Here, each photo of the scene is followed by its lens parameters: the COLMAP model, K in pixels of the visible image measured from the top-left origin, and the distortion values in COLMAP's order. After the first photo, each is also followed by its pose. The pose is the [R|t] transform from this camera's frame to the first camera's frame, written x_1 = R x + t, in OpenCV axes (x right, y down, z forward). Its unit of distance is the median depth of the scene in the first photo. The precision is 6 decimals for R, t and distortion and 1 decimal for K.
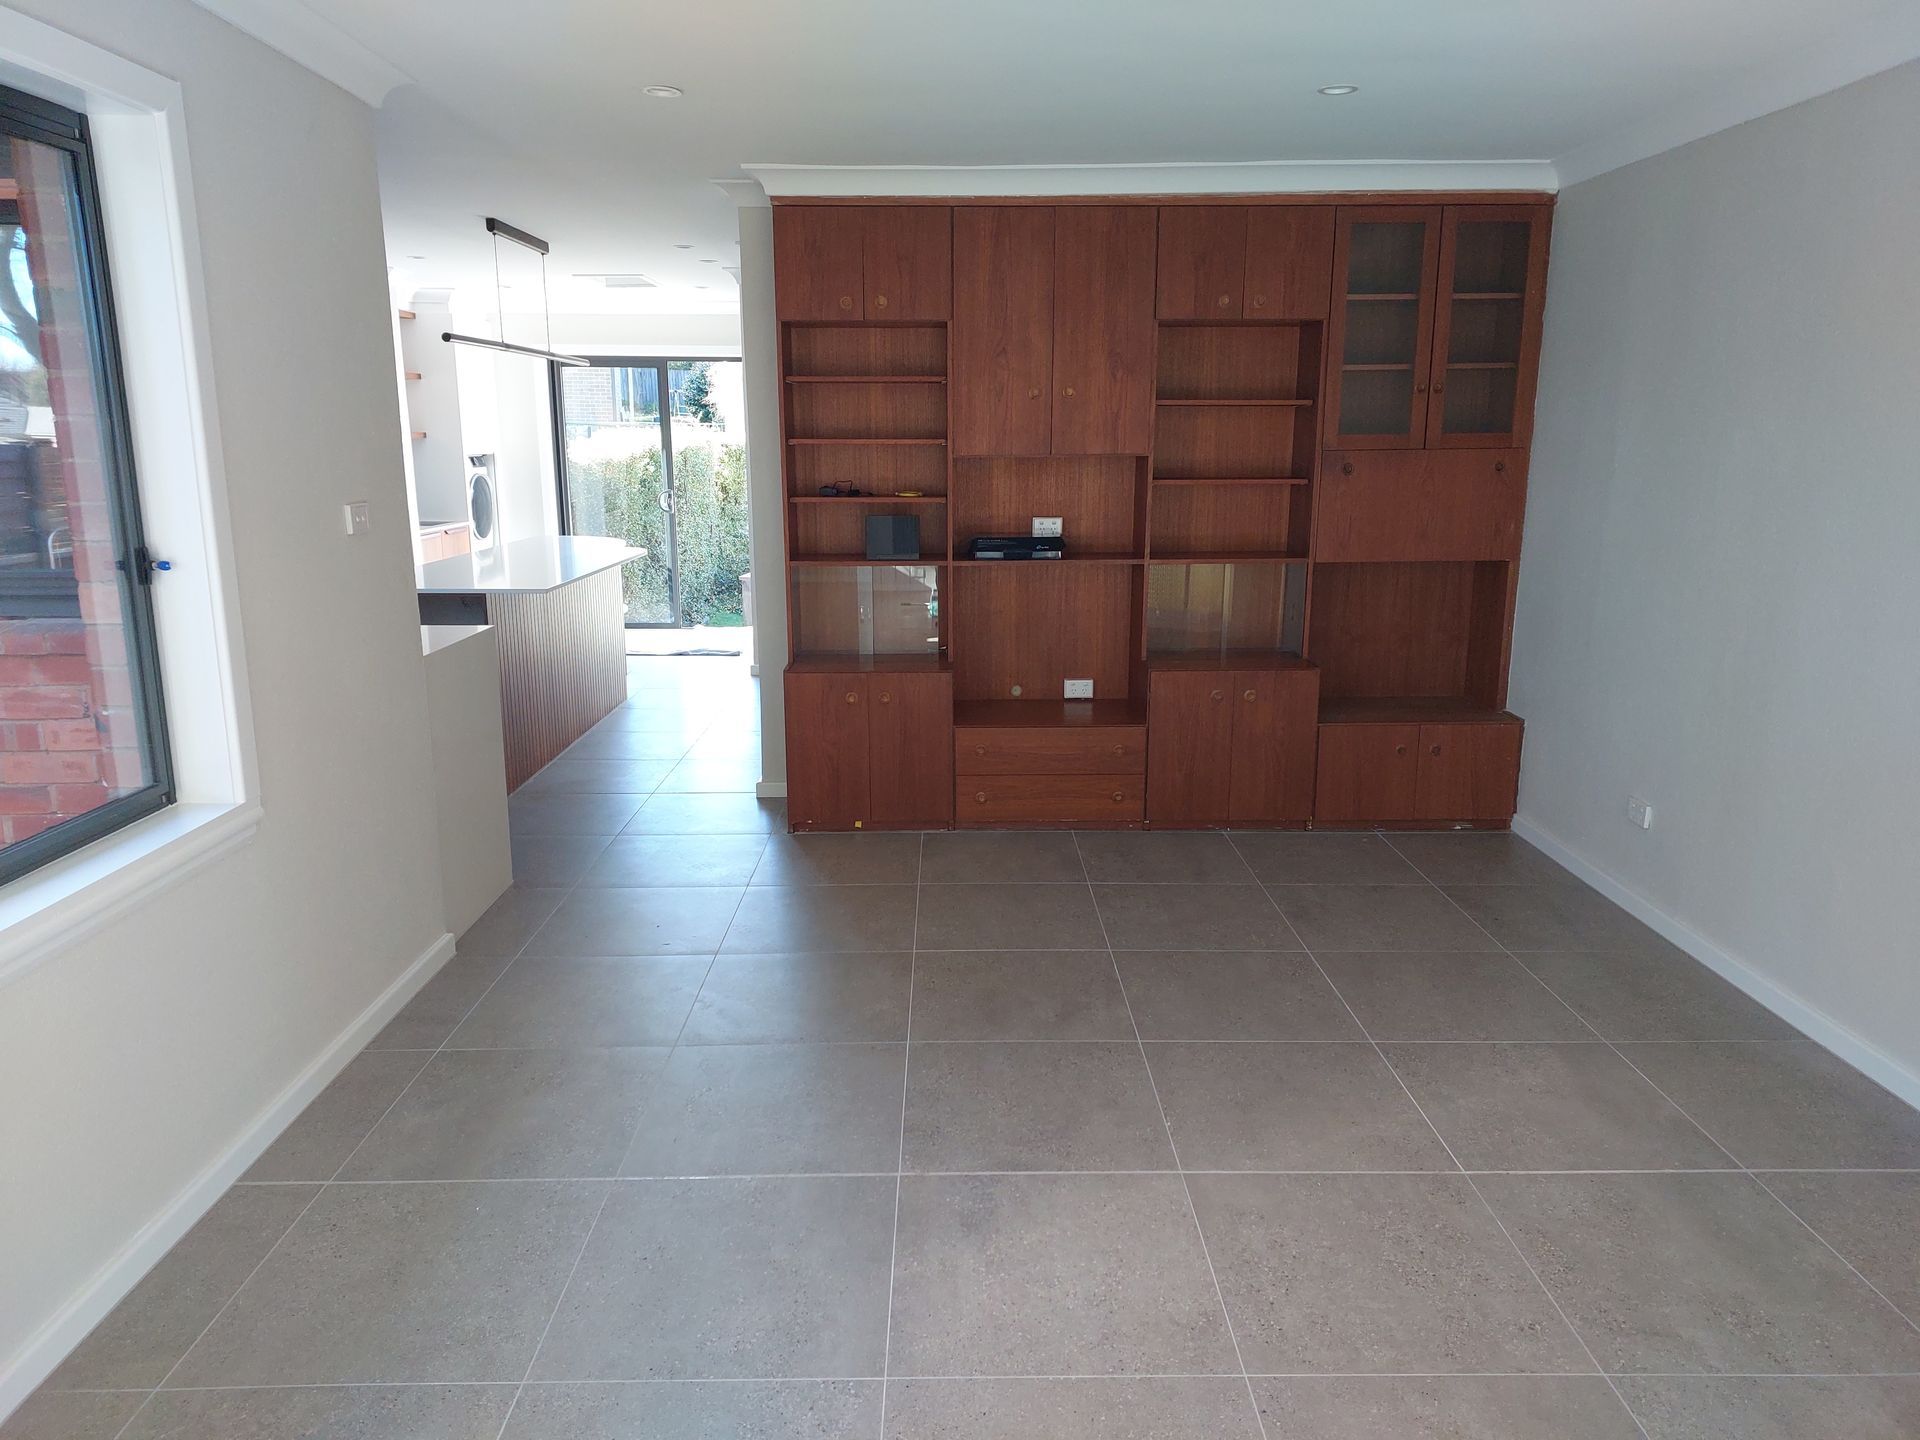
lens RADIAL K [[1300.0, 0, 948.6], [0, 1300.0, 713.2], [0, 0, 1]] dist [0.069049, -0.074516]
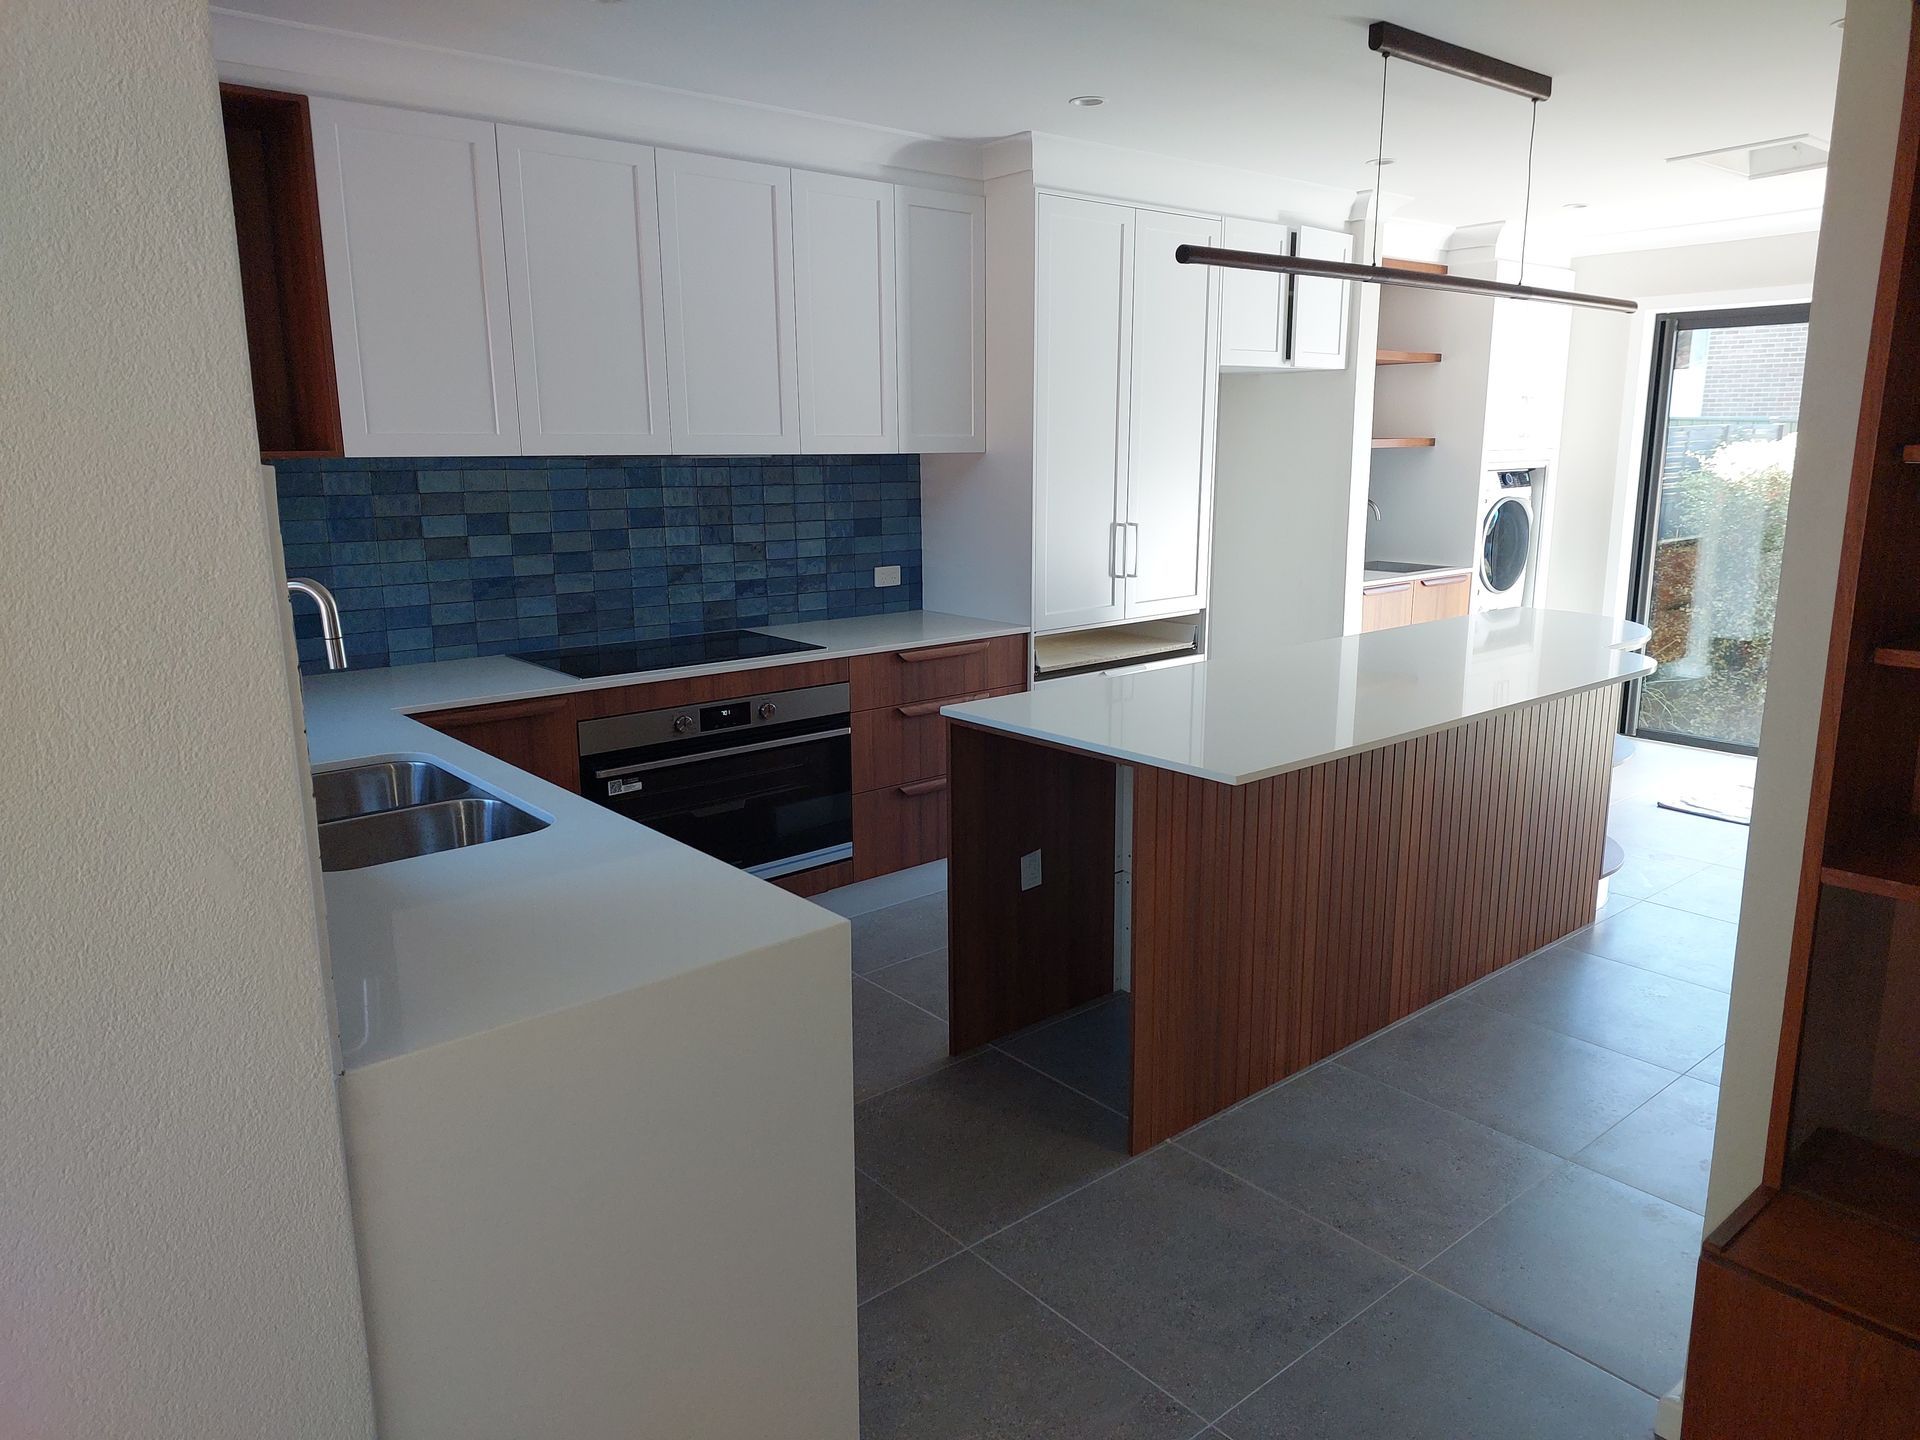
lens RADIAL K [[1300.0, 0, 952.1], [0, 1300.0, 731.3], [0, 0, 1]] dist [0.069049, -0.074516]
pose [[0.644454, 0.158583, -0.748018, -0.016152], [-0.150227, 0.985451, 0.079492, -0.075648], [0.749741, 0.061143, 0.658901, 0.350294]]
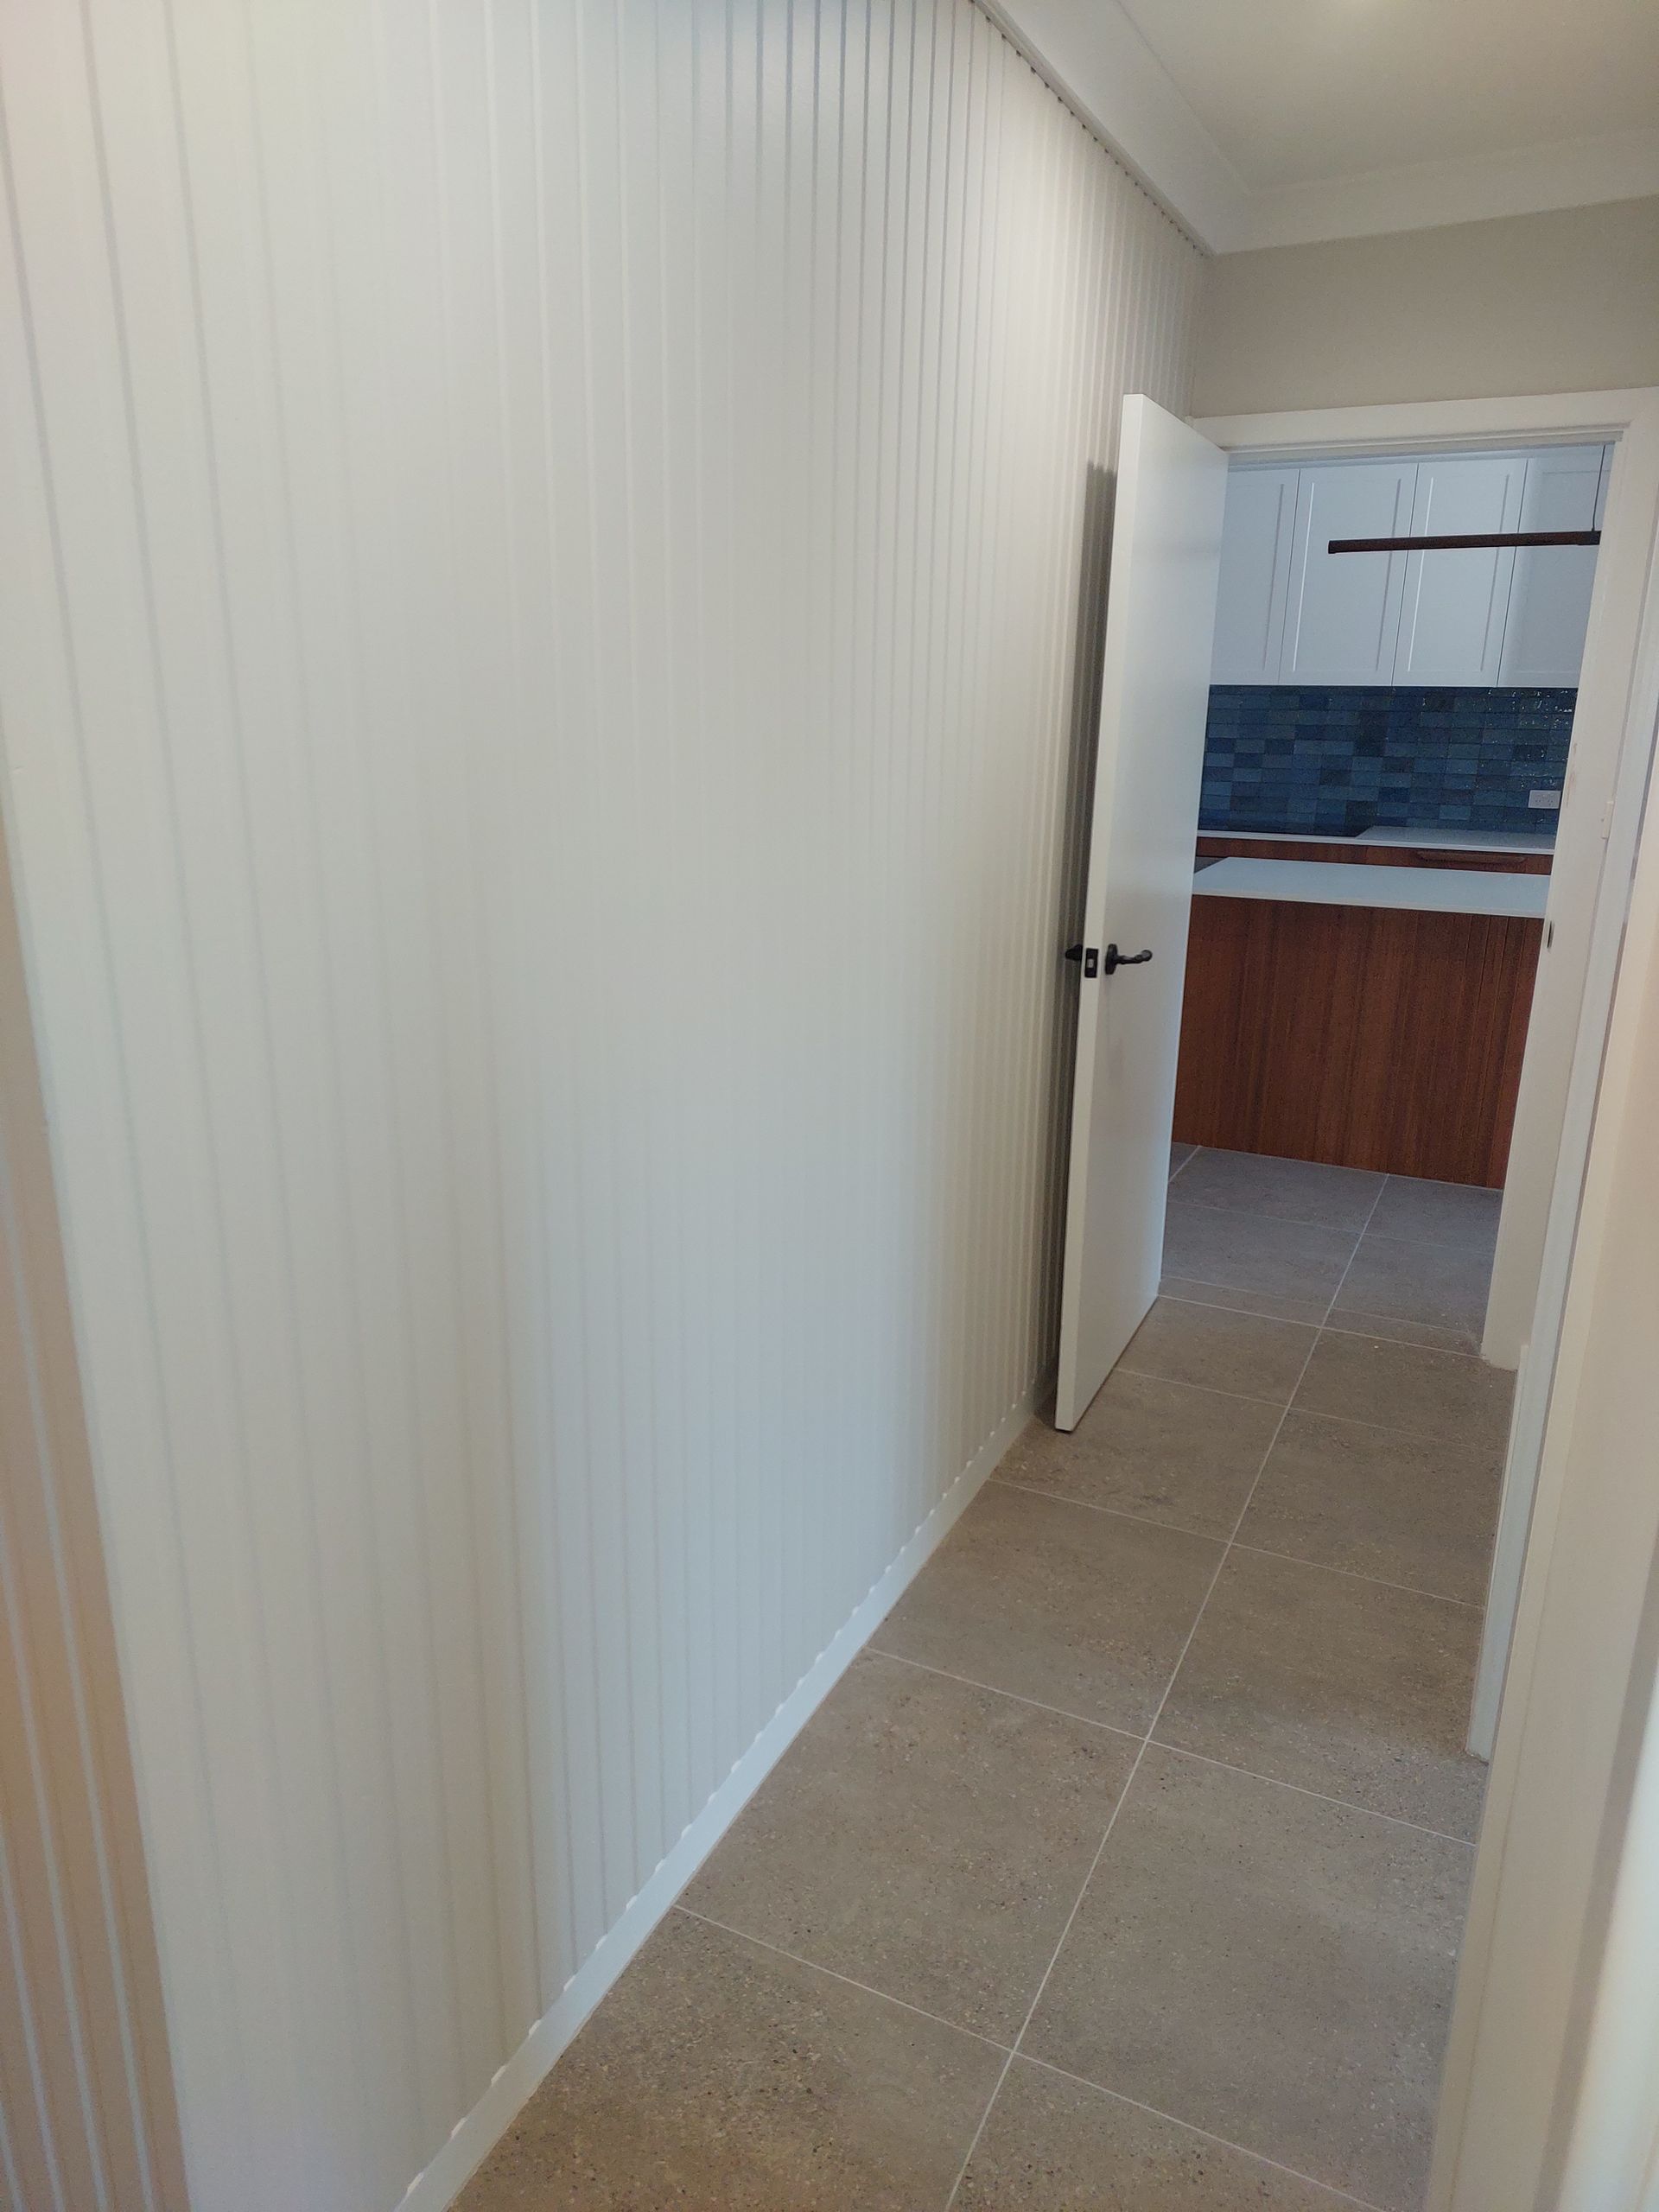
lens RADIAL K [[1497.7, 0, 810.4], [0, 1497.7, 1099.8], [0, 0, 1]] dist [0.069049, -0.074516]
pose [[-0.434426, 0.237263, -0.868896, 0.328963], [-0.201453, 0.914648, 0.350478, -0.139984], [0.877890, 0.327299, -0.349550, 0.660115]]
